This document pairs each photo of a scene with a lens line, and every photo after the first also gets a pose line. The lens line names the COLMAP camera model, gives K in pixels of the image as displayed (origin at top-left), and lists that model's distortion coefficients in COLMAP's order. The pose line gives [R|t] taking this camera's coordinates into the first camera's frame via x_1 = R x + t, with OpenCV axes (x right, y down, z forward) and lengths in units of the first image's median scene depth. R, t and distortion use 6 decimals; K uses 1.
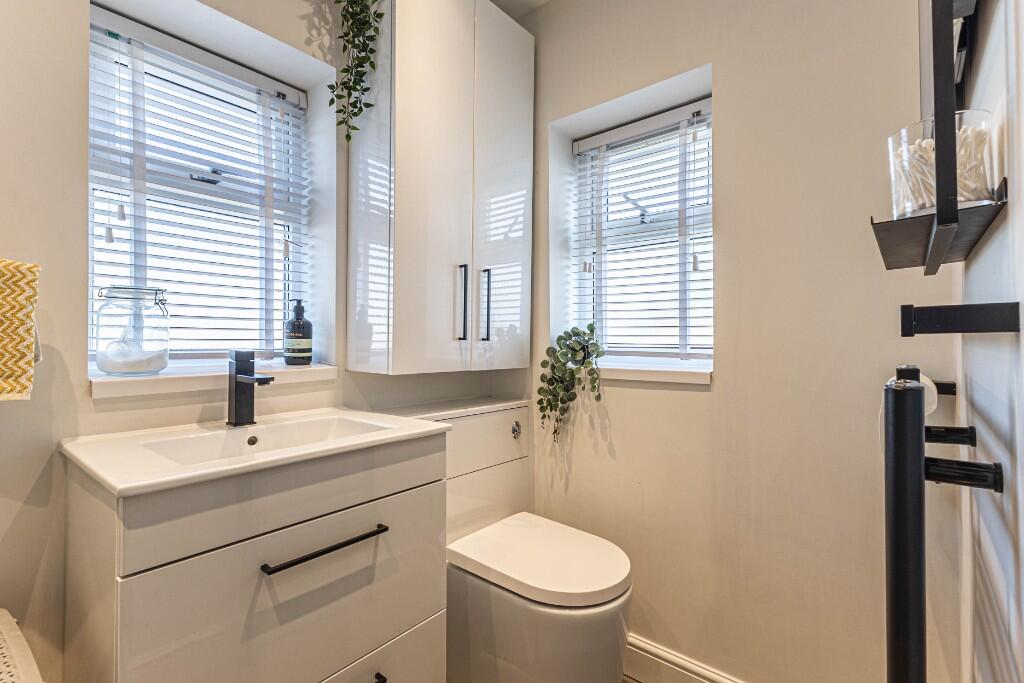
lens RADIAL K [[468.7, 0, 509.9], [0, 468.7, 340.5], [0, 0, 1]] dist [0.027697, -0.005257]
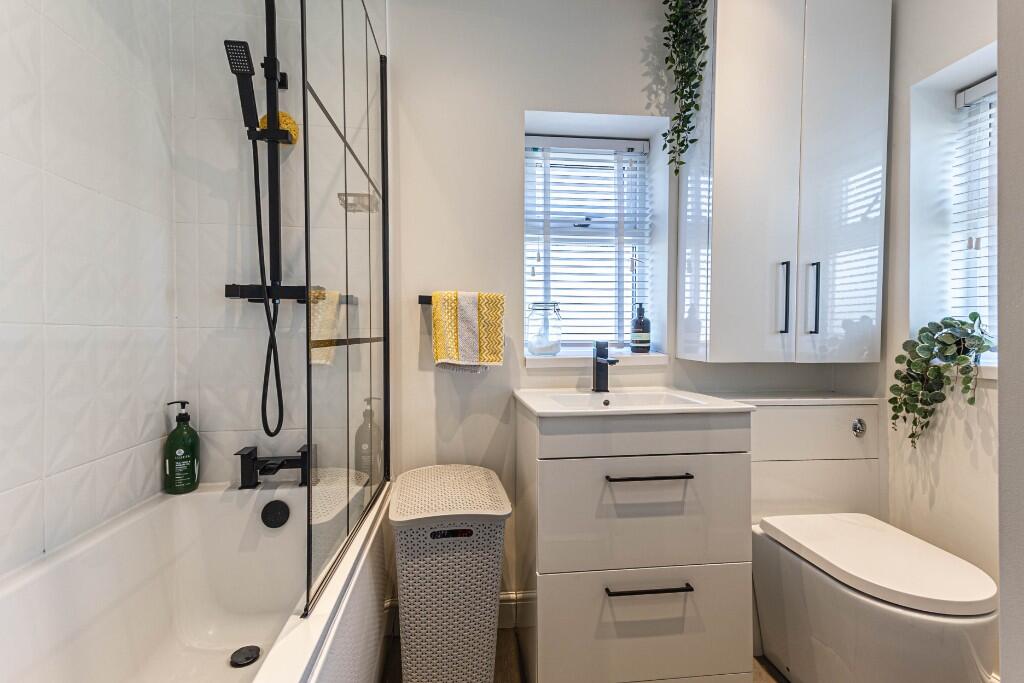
lens RADIAL K [[468.7, 0, 511.0], [0, 468.7, 339.3], [0, 0, 1]] dist [0.027697, -0.005257]
pose [[0.733787, 0.003616, -0.679370, 0.177801], [0.004131, 0.999944, 0.009784, -0.000011], [0.679367, -0.009986, 0.733731, -0.209664]]
